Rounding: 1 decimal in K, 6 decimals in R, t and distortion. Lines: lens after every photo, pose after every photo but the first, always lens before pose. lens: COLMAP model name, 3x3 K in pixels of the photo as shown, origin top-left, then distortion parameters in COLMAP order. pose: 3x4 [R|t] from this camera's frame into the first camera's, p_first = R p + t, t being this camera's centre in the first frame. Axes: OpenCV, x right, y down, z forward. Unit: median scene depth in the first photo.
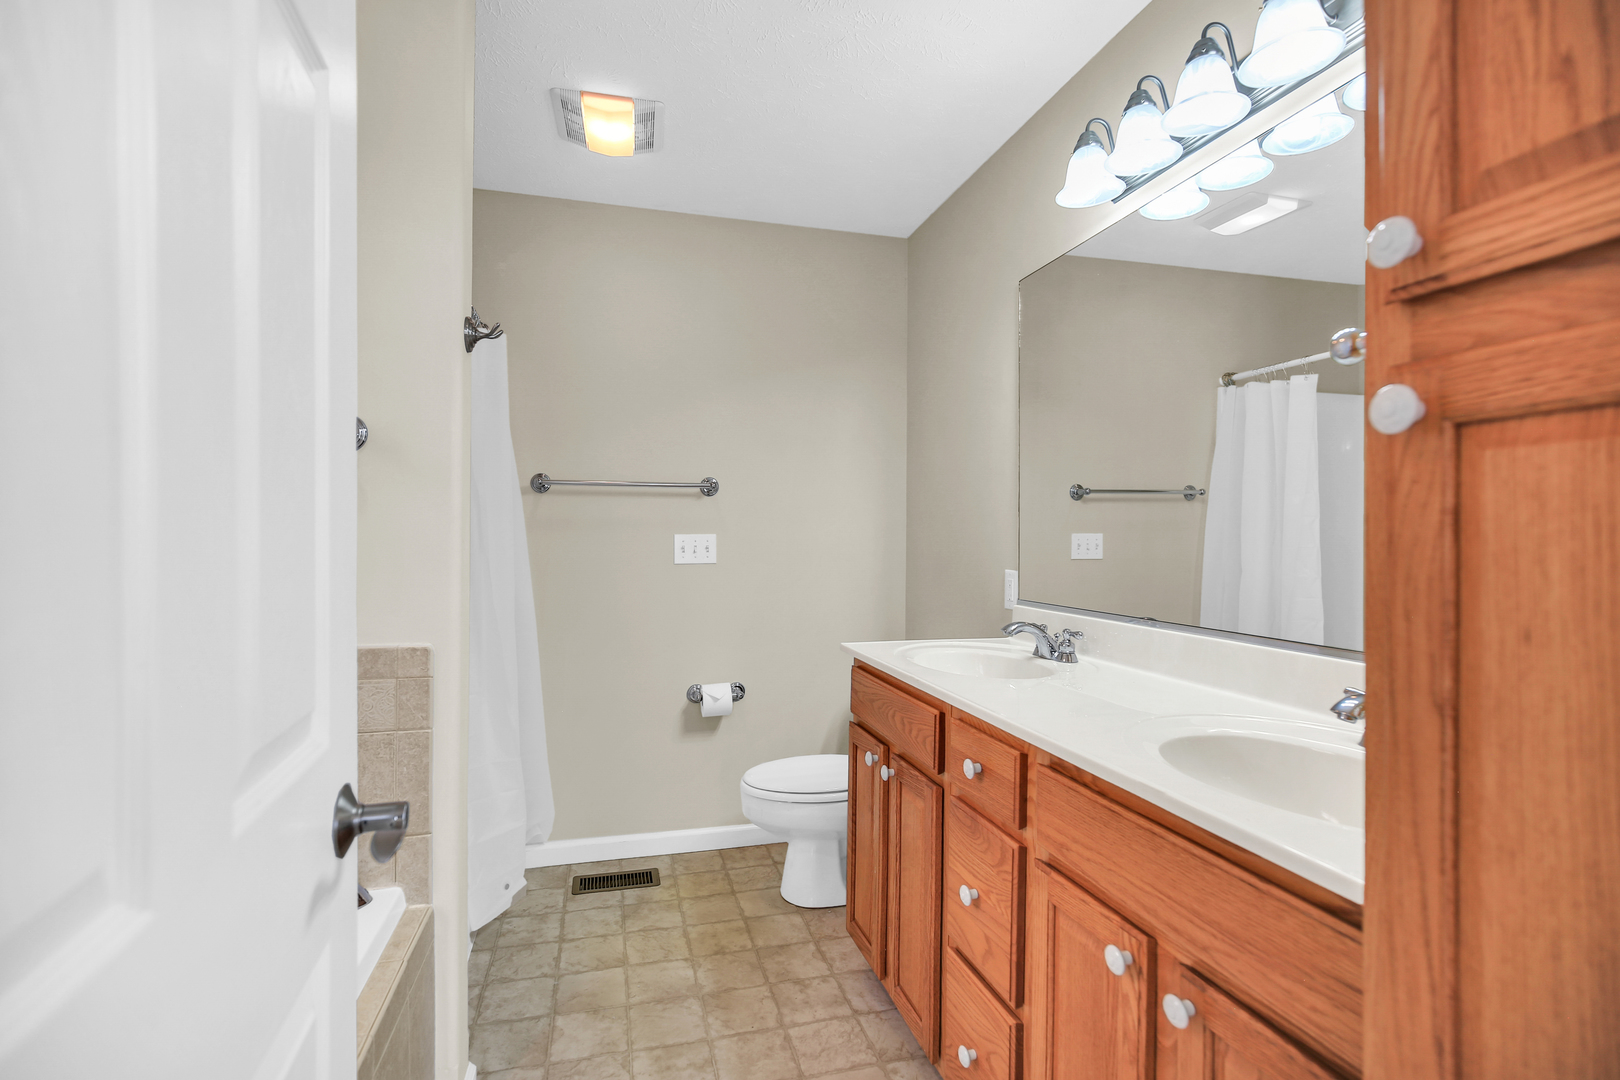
lens RADIAL K [[763.1, 0, 810.8], [0, 763.1, 538.7], [0, 0, 1]] dist [-0.028456, -0.000348]
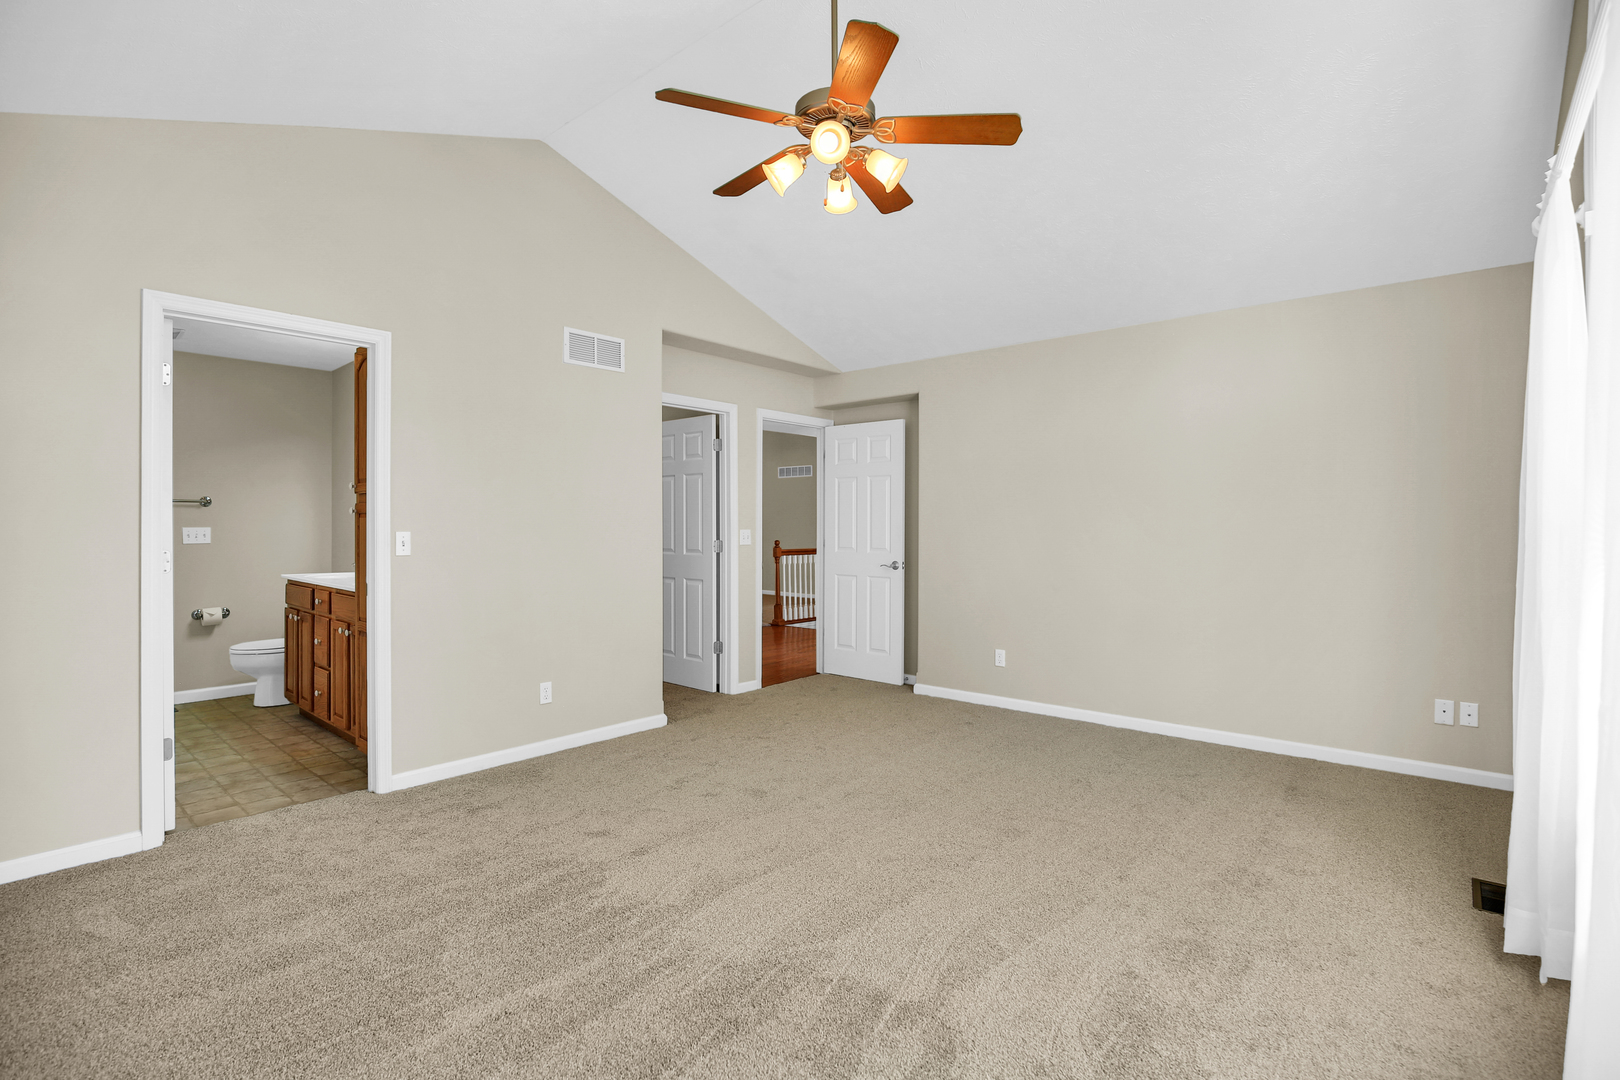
lens RADIAL K [[763.1, 0, 798.8], [0, 763.1, 535.6], [0, 0, 1]] dist [-0.028456, -0.000348]
pose [[0.840588, -0.005006, 0.541652, 0.092322], [0.000670, 0.999966, 0.008201, -0.000662], [-0.541675, -0.006531, 0.840563, -1.329635]]
